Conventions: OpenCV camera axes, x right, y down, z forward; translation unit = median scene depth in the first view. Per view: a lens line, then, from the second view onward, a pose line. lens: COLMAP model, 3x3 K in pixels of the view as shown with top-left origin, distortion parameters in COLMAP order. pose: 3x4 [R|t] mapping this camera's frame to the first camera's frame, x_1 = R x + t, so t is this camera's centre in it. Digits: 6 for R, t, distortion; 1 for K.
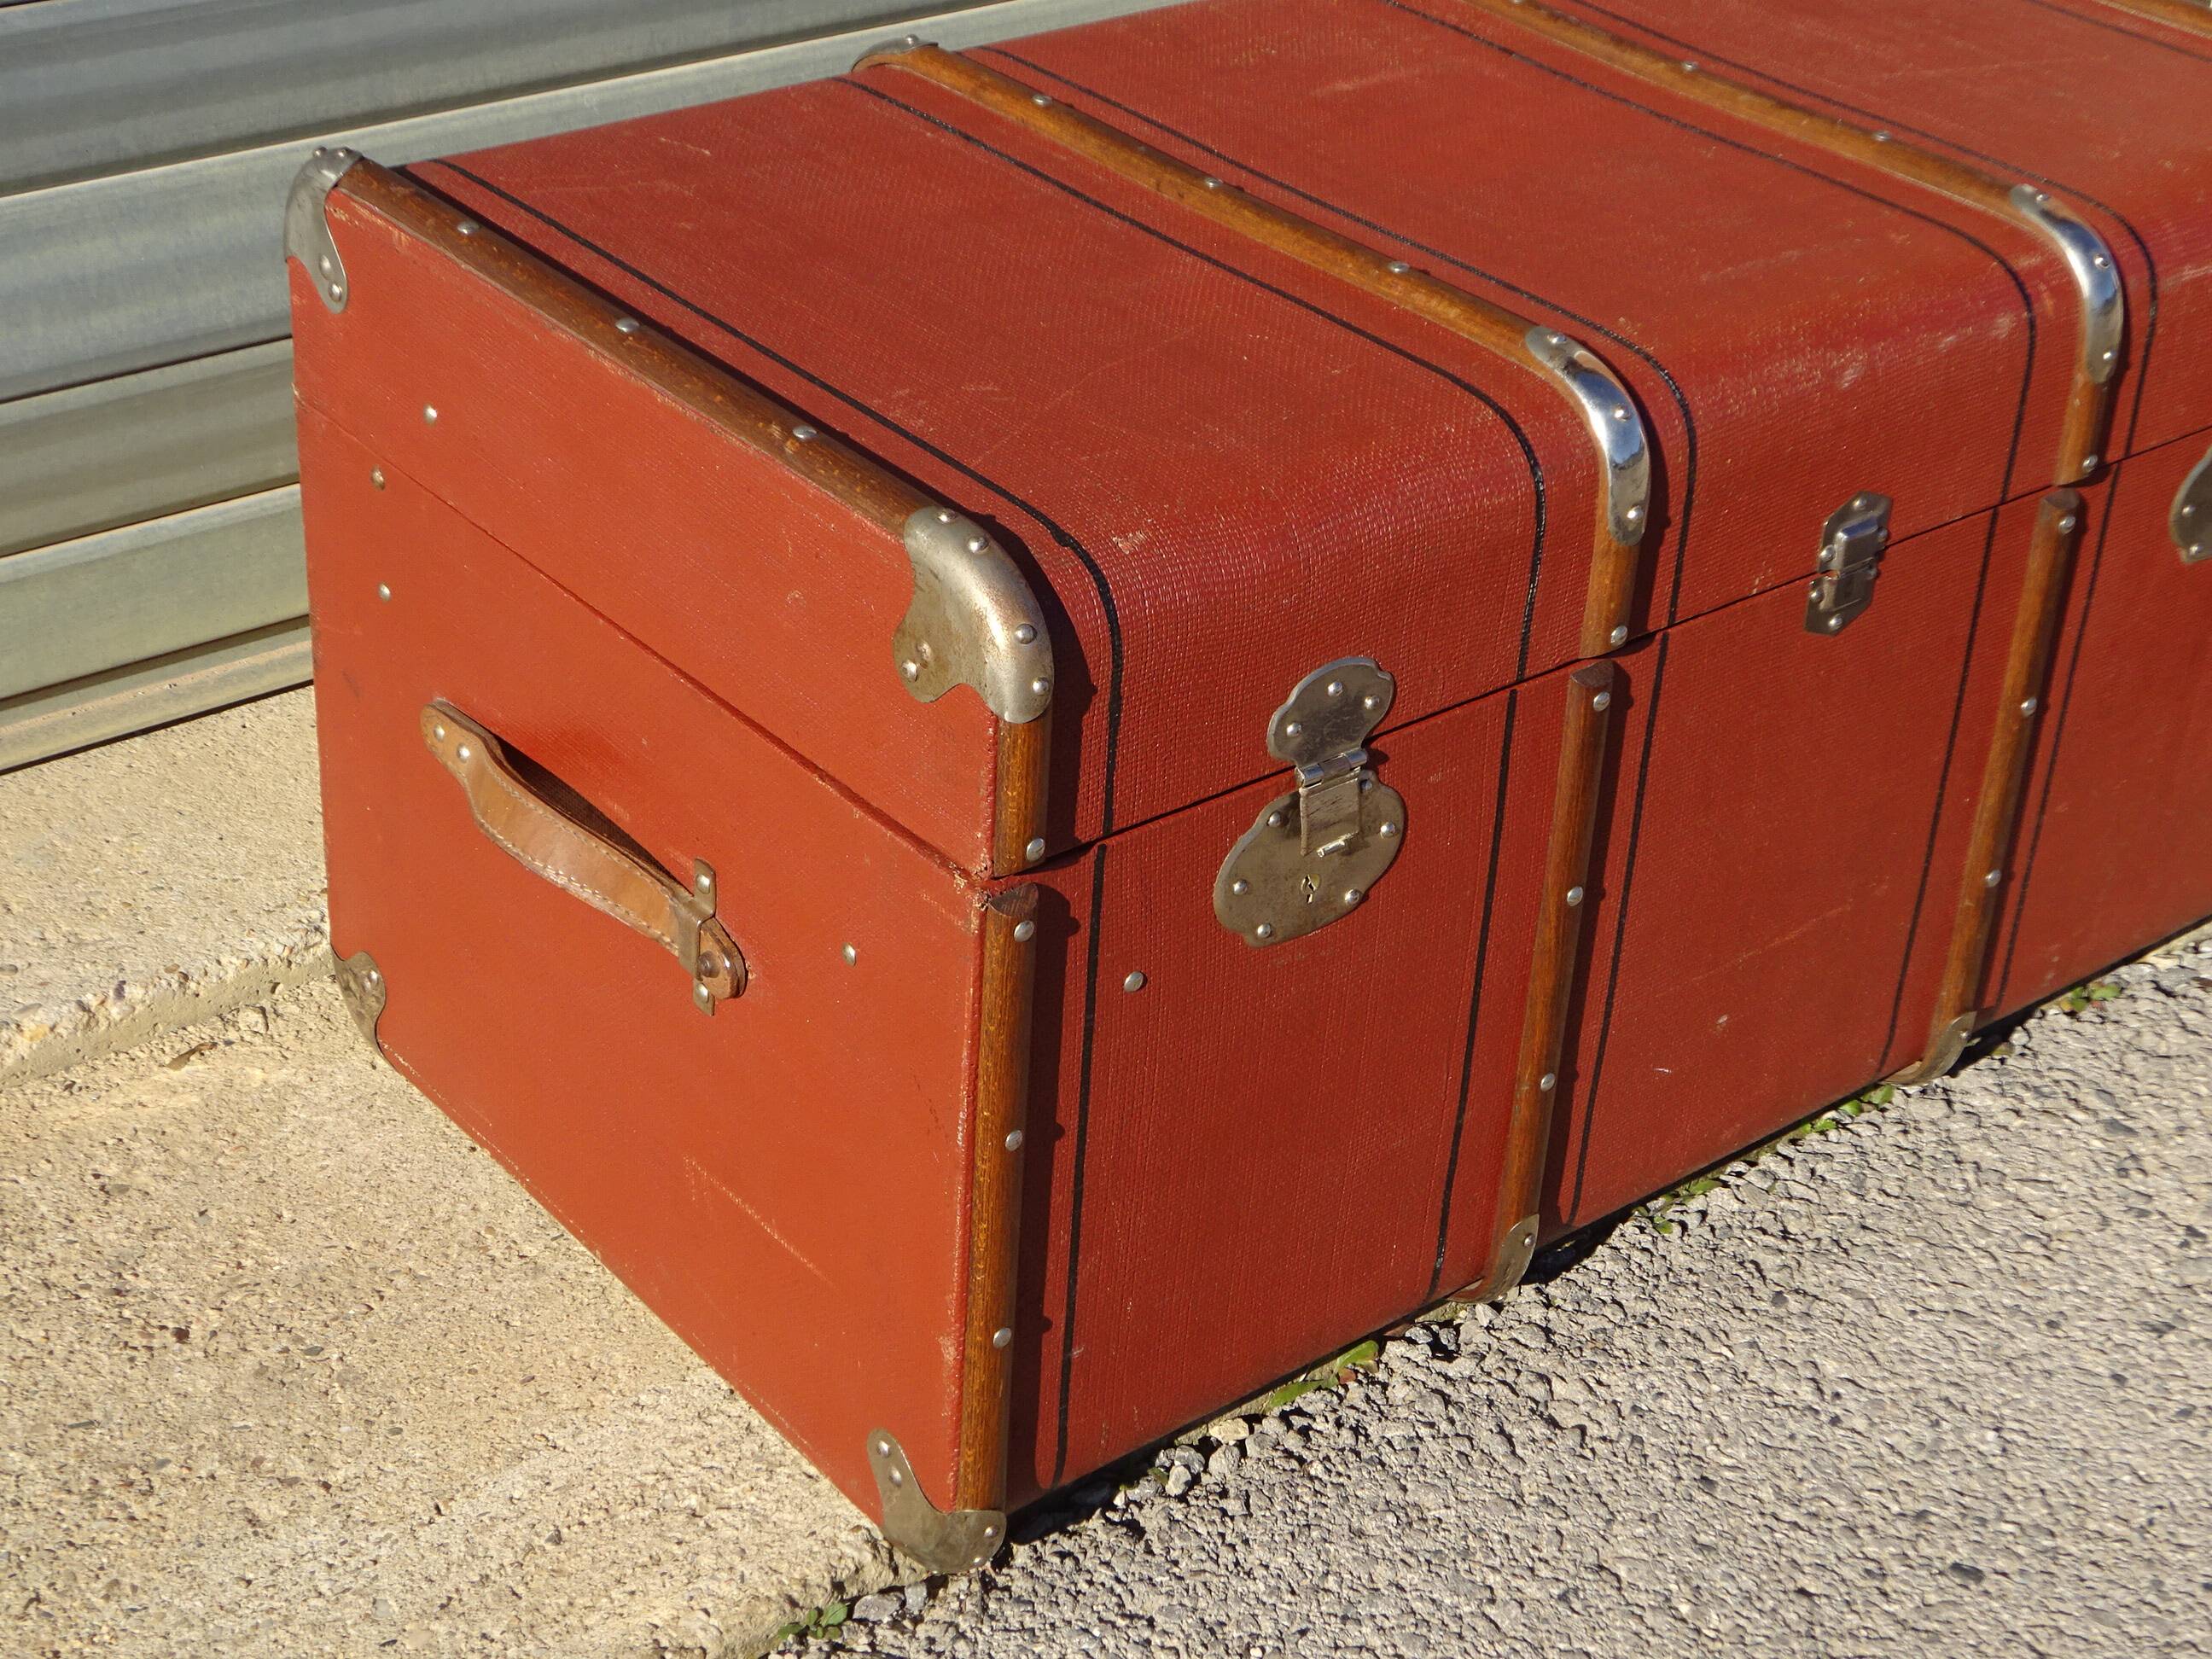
lens RADIAL K [[3633.0, 0, 1106.0], [0, 3633.0, 829.5], [0, 0, 1]] dist [-0.005723, 0.075561]
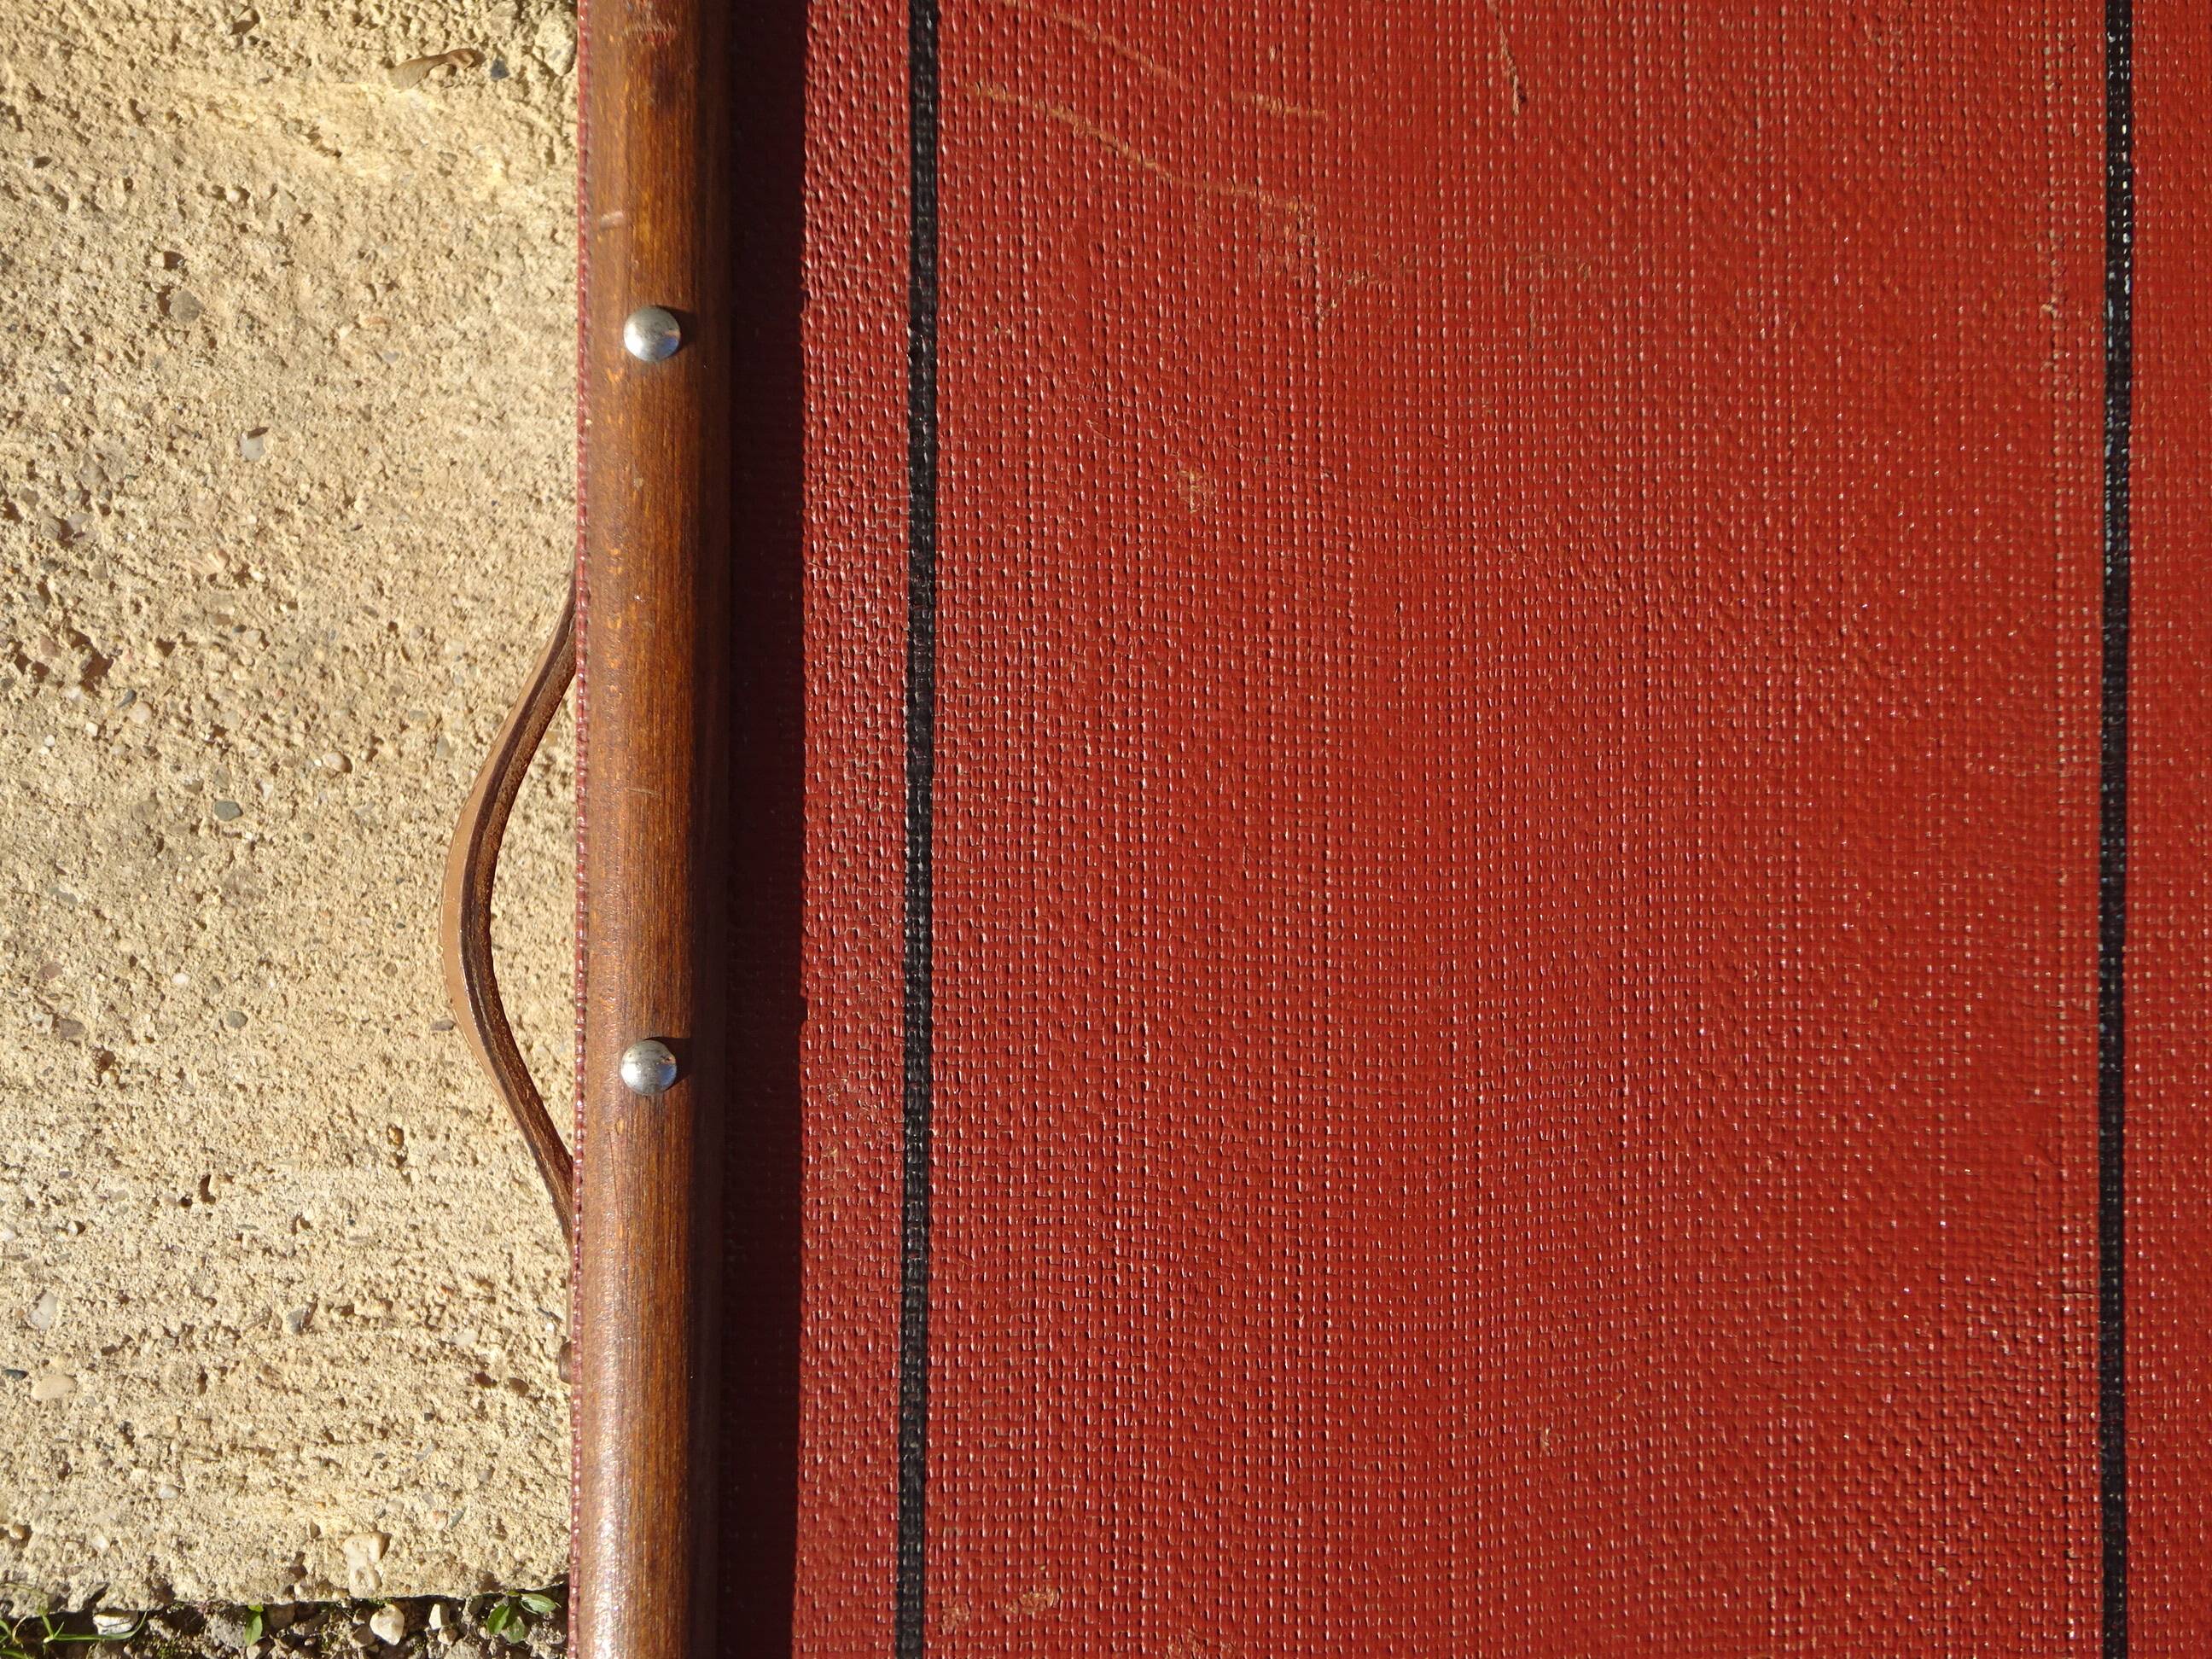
lens RADIAL K [[2859.8, 0, 1106.0], [0, 2859.8, 829.5], [0, 0, 1]] dist [0.025668, 0.113220]
pose [[0.771425, 0.634382, 0.049633, -0.110430], [-0.406553, 0.431369, 0.805379, -0.388027], [0.489508, -0.641468, 0.590679, 0.751655]]
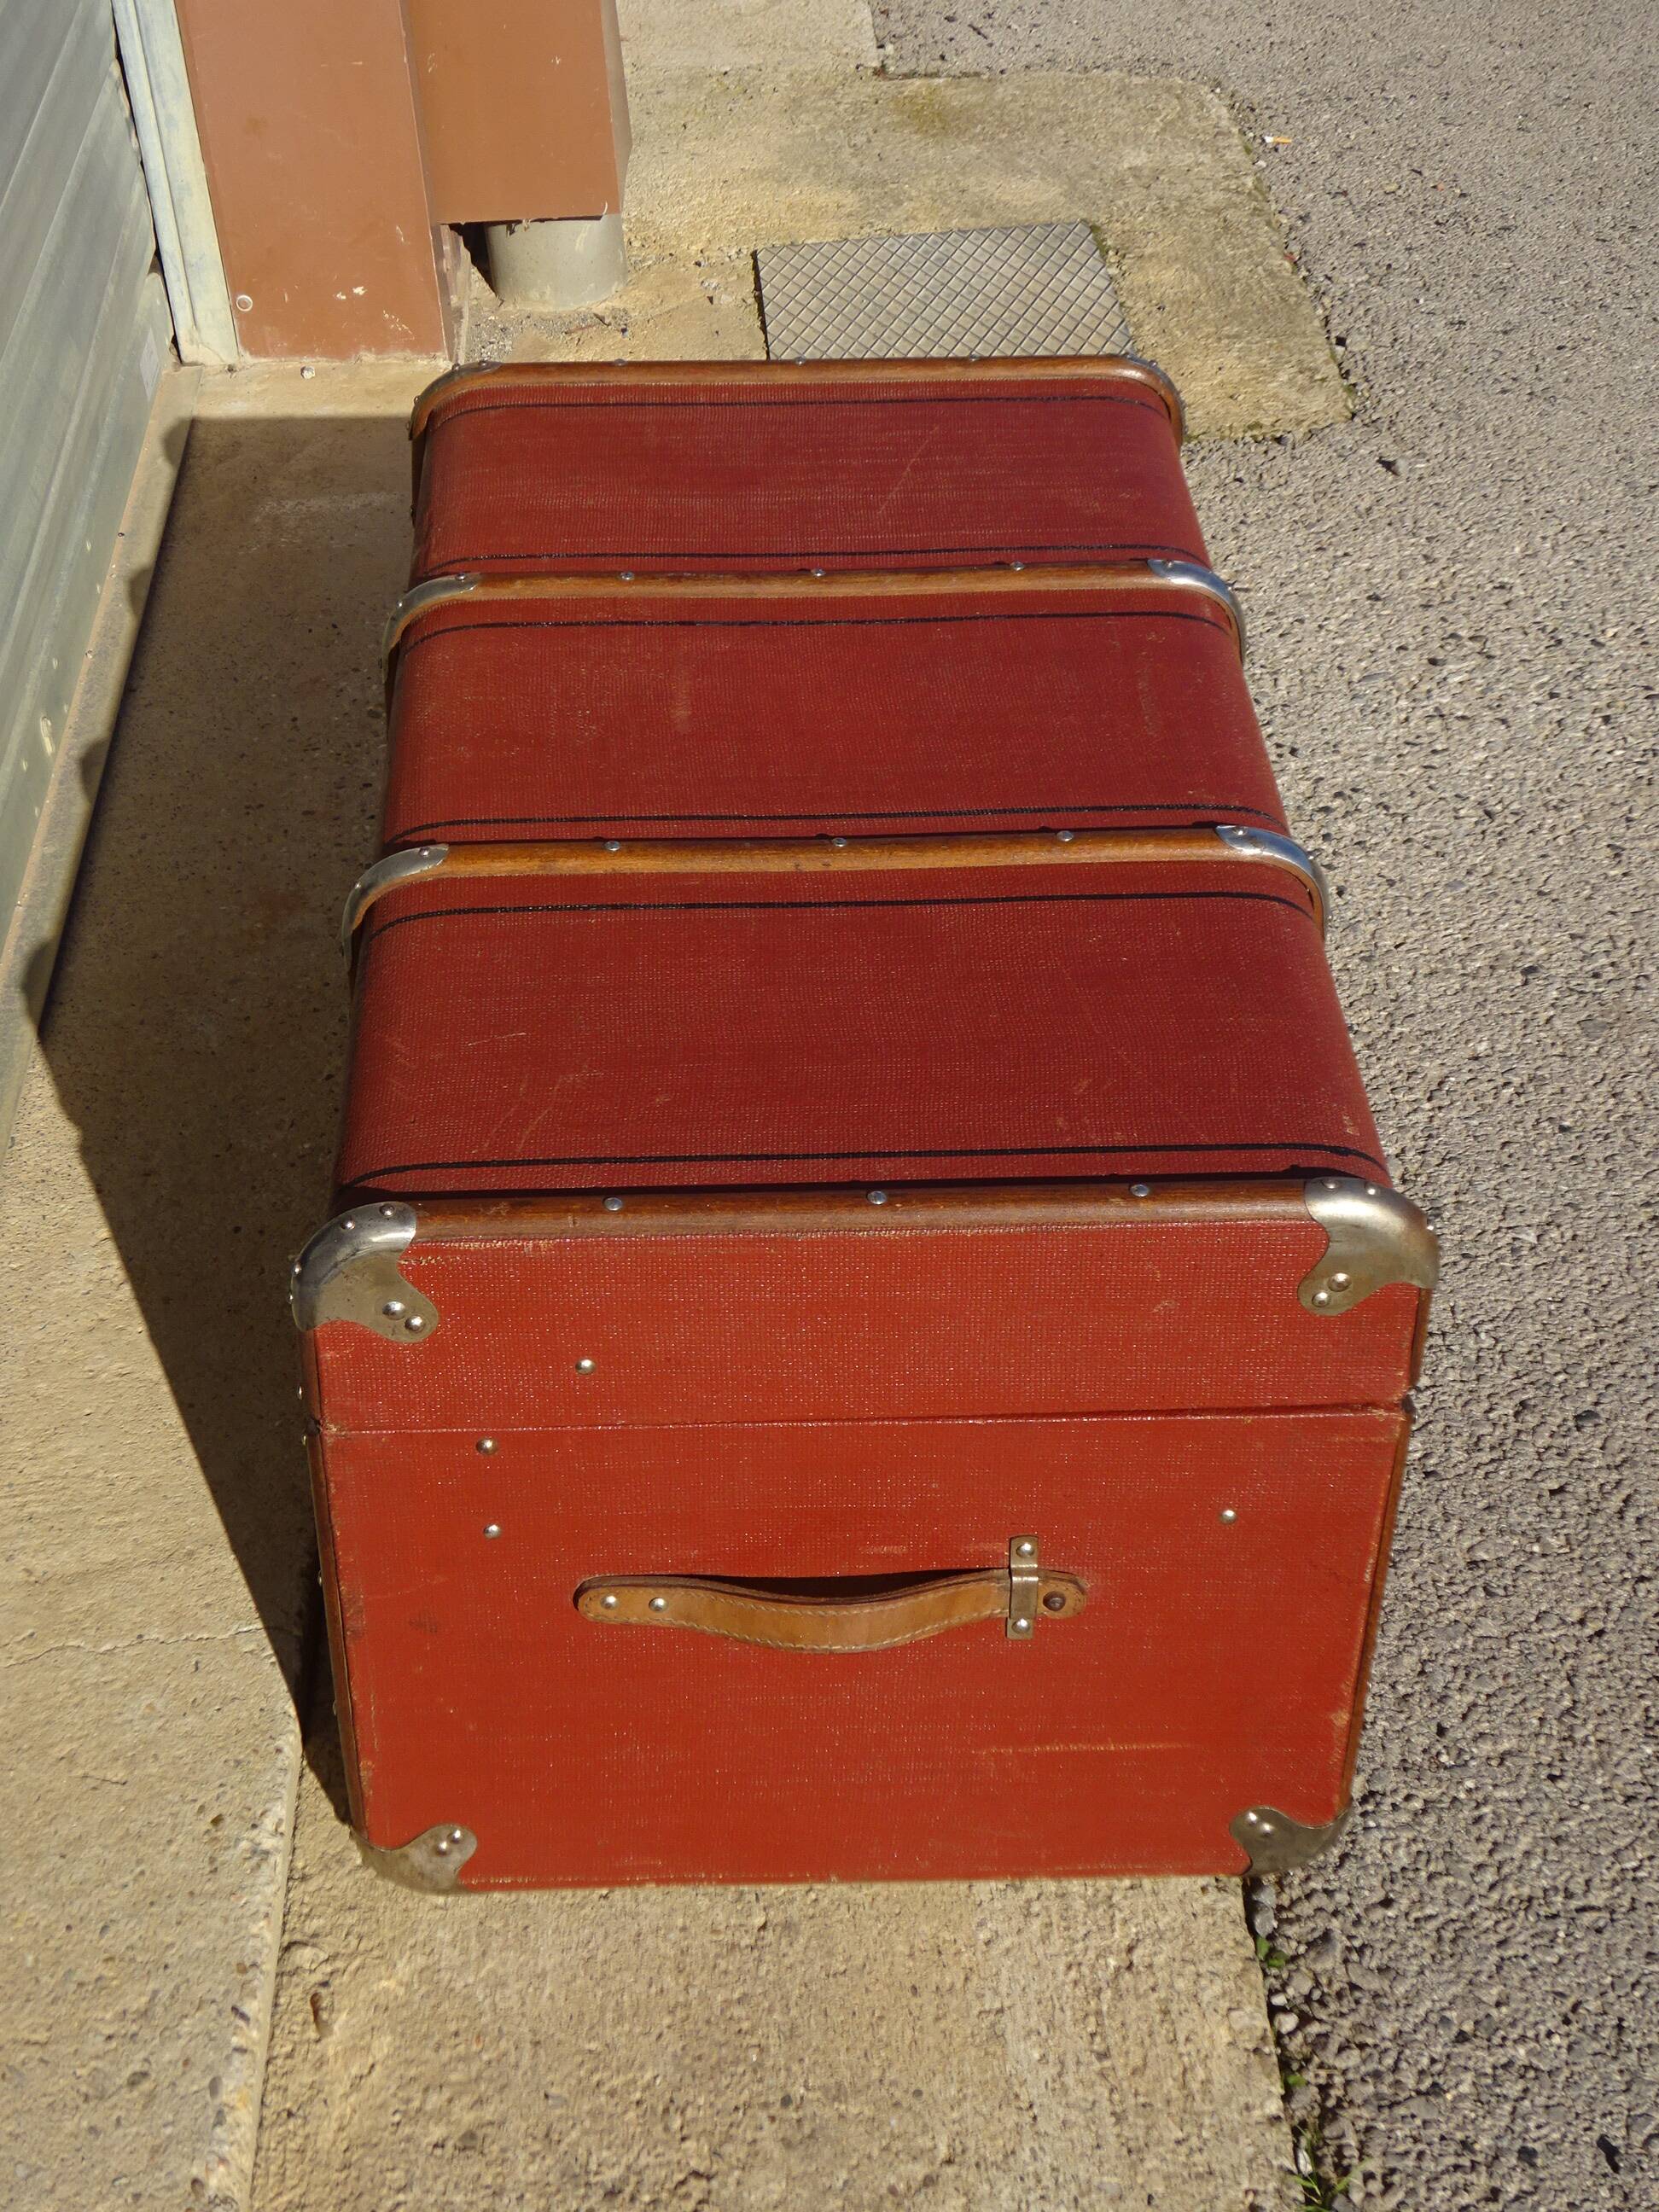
lens RADIAL K [[3227.7, 0, 829.5], [0, 3227.7, 1106.0], [0, 0, 1]] dist [-0.006372, -0.020496]
pose [[0.598141, -0.523718, 0.606586, -0.669002], [0.435152, 0.847862, 0.302938, -0.429476], [-0.672956, 0.082757, 0.735039, 0.216723]]
